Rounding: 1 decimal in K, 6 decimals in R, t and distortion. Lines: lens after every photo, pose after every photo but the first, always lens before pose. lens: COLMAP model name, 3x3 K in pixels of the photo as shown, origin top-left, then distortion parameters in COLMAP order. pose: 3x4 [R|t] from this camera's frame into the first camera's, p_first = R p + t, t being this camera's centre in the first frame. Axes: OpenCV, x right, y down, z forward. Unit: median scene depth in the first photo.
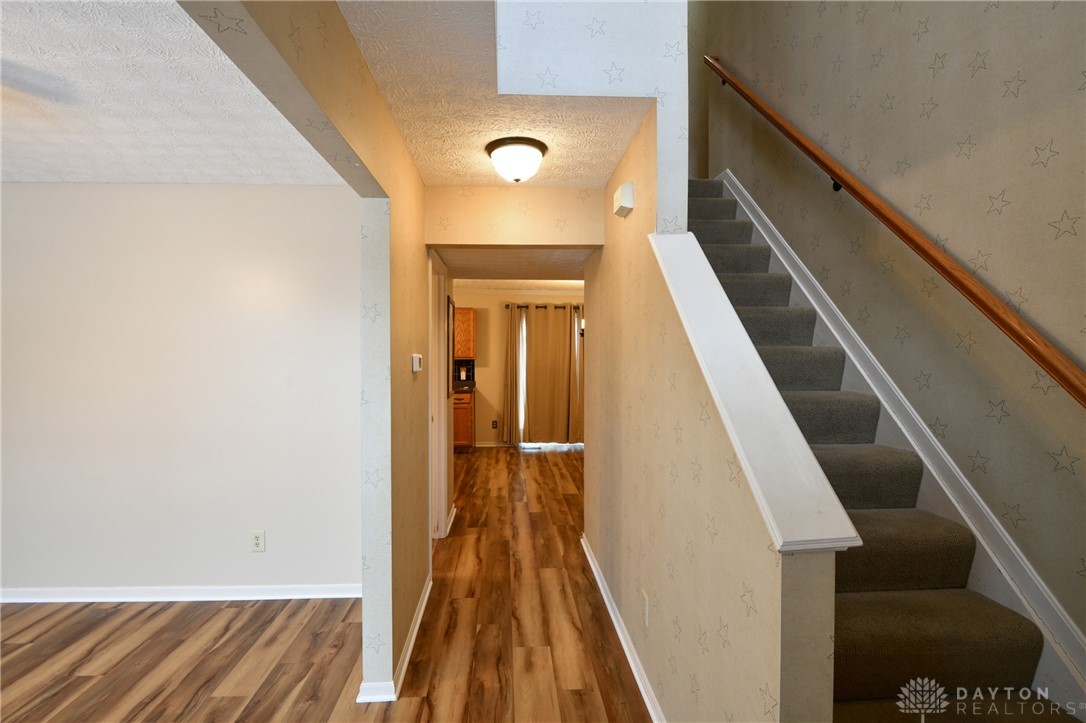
lens RADIAL K [[533.7, 0, 547.0], [0, 533.7, 353.8], [0, 0, 1]] dist [-0.010369, -0.001119]
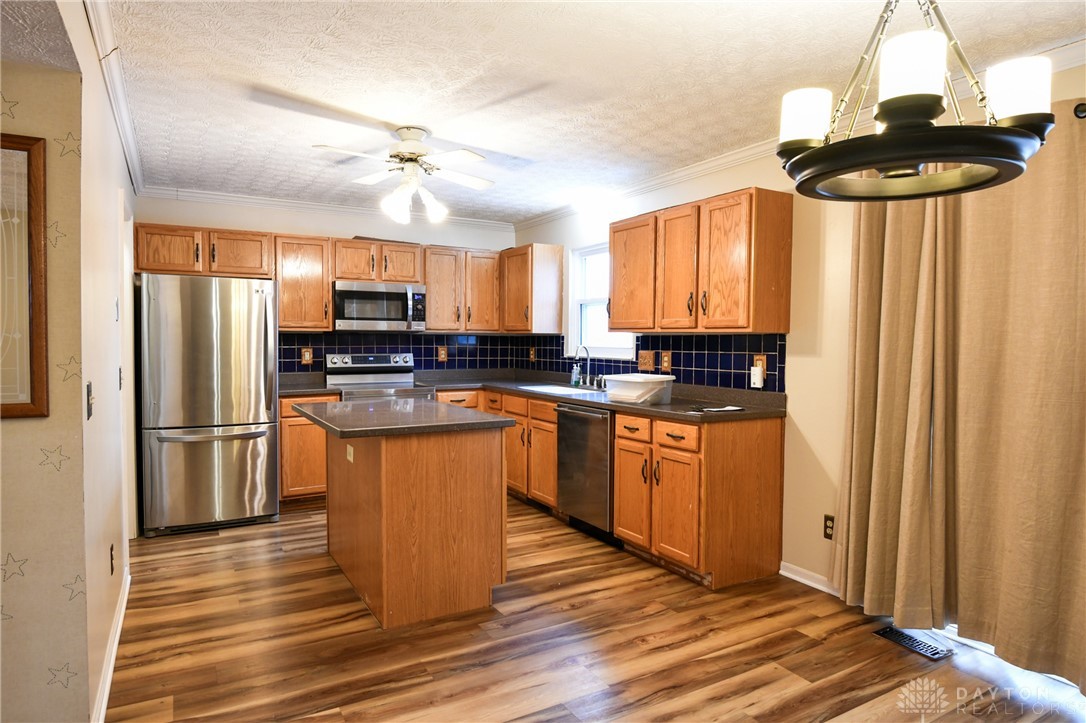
lens RADIAL K [[645.8, 0, 539.6], [0, 645.8, 363.4], [0, 0, 1]] dist [-0.010892, -0.007467]
pose [[0.419383, 0.056069, -0.906076, 0.302129], [-0.014402, 0.998376, 0.055114, 0.014538], [0.907695, -0.010064, 0.419510, 1.064981]]
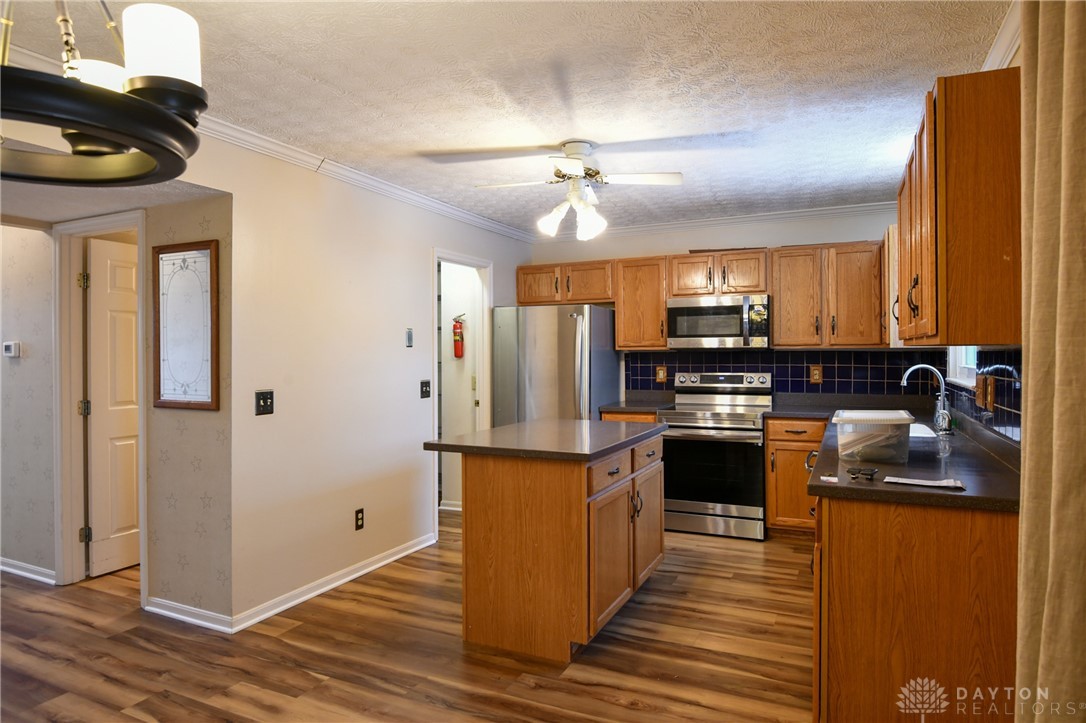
lens RADIAL K [[645.8, 0, 534.8], [0, 645.8, 354.1], [0, 0, 1]] dist [-0.010892, -0.007467]
pose [[-0.509196, 0.022392, -0.860359, 0.209719], [0.015430, 0.999738, 0.016887, 0.011458], [0.860512, -0.004676, -0.509409, 1.536427]]
